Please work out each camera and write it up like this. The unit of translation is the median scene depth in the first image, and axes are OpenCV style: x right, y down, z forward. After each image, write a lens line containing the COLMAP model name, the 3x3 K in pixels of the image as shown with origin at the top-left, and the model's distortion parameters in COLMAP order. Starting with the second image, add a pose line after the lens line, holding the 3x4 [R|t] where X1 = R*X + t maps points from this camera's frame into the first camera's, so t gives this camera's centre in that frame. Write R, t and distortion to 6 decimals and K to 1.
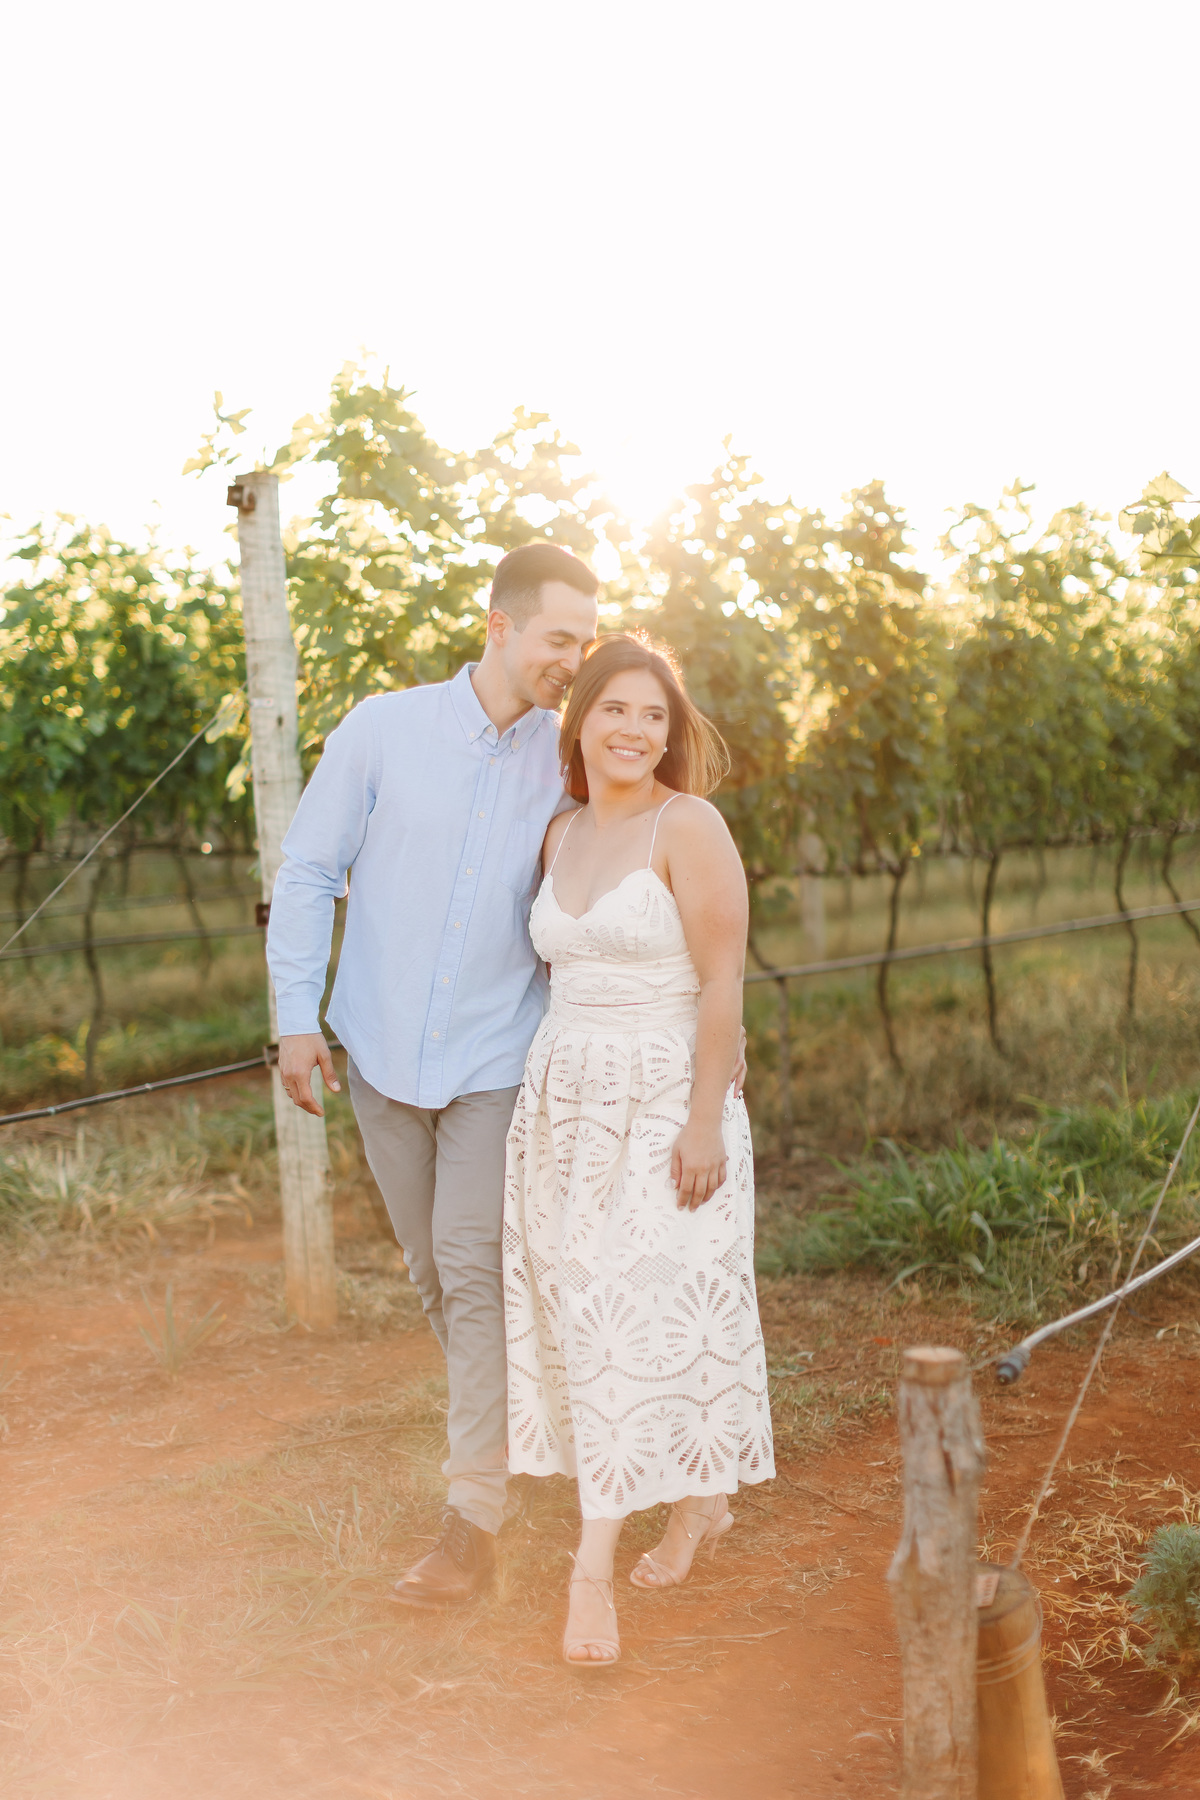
lens RADIAL K [[2591.9, 0, 601.7], [0, 2591.9, 937.4], [0, 0, 1]] dist [0.046045, 0.000000]
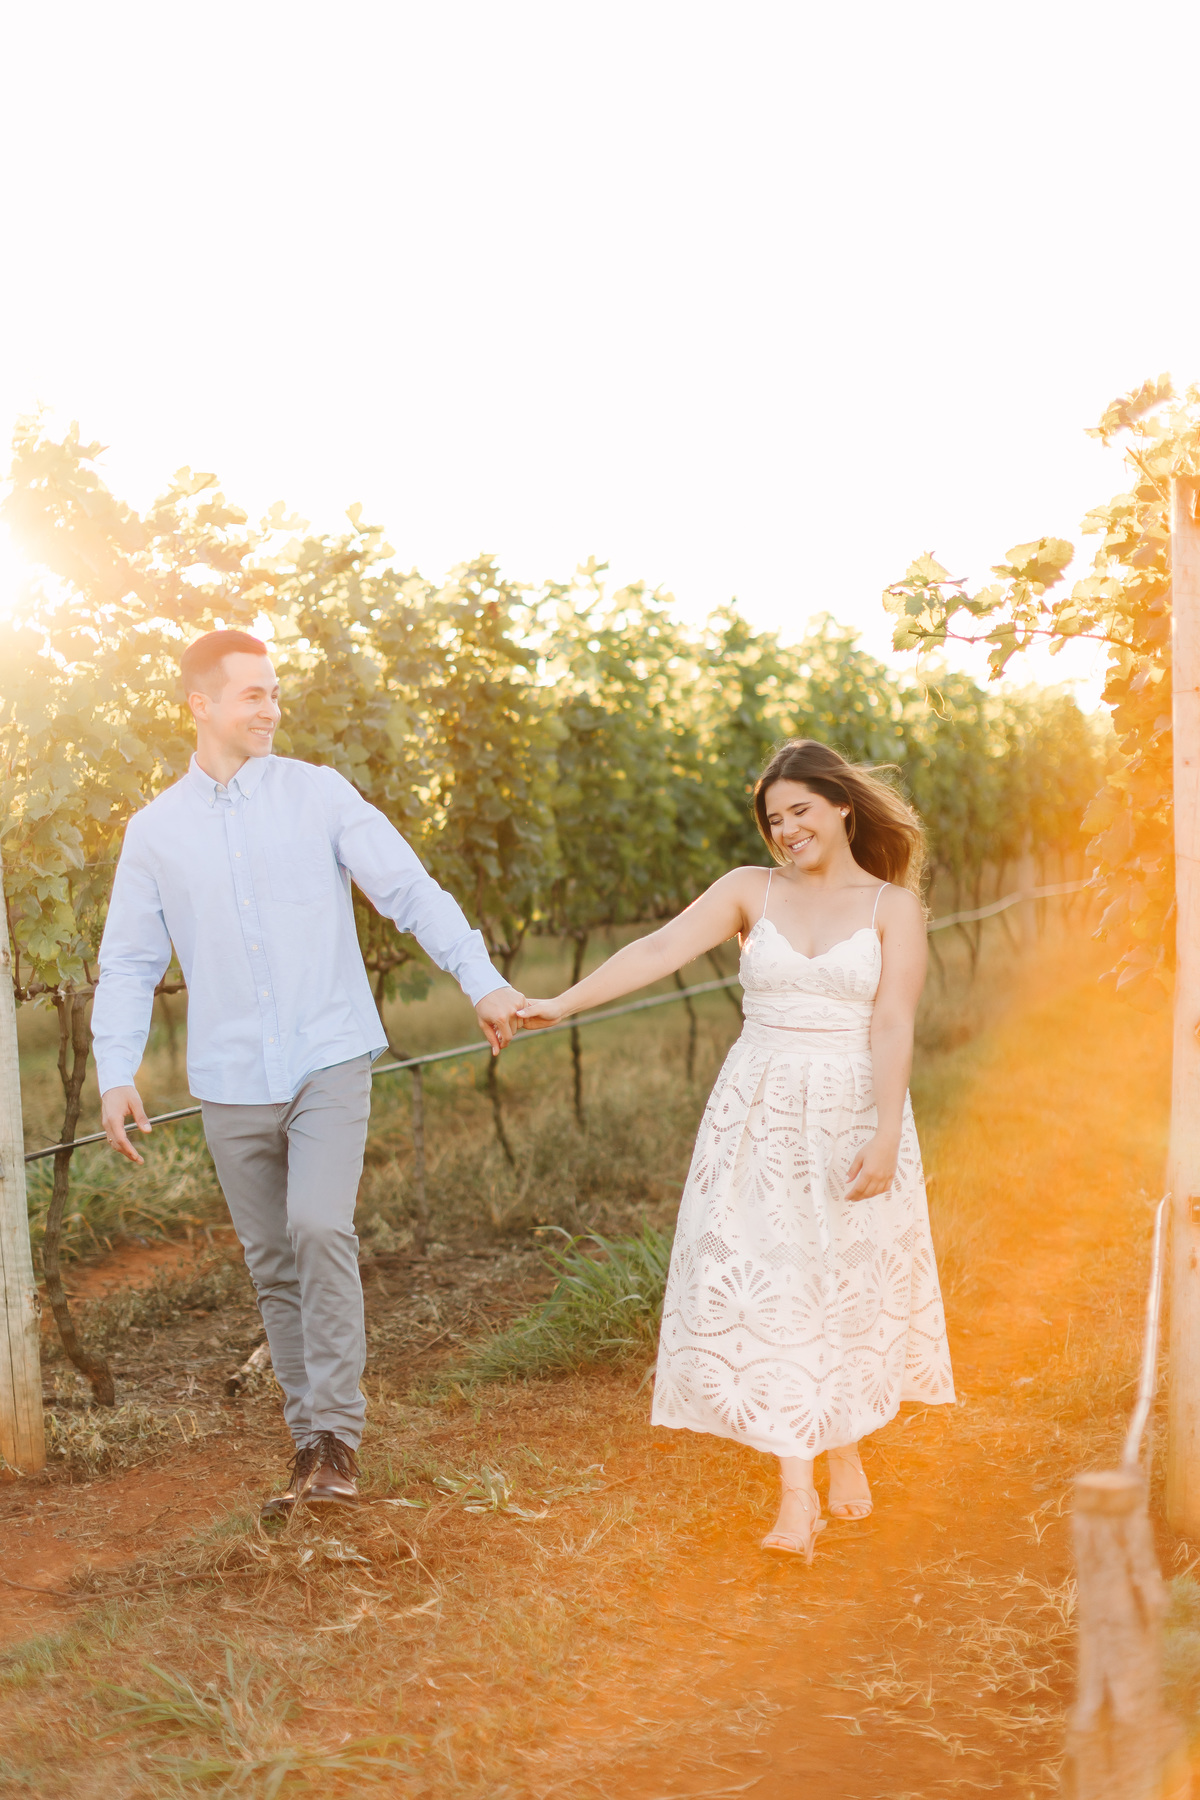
lens RADIAL K [[2591.9, 0, 593.5], [0, 2591.9, 896.3], [0, 0, 1]] dist [0.046045, 0.000000]
pose [[0.969325, -0.012063, 0.245486, -0.111065], [0.023067, 0.998851, -0.042003, -0.005735], [-0.244698, 0.046377, 0.968490, 0.051122]]
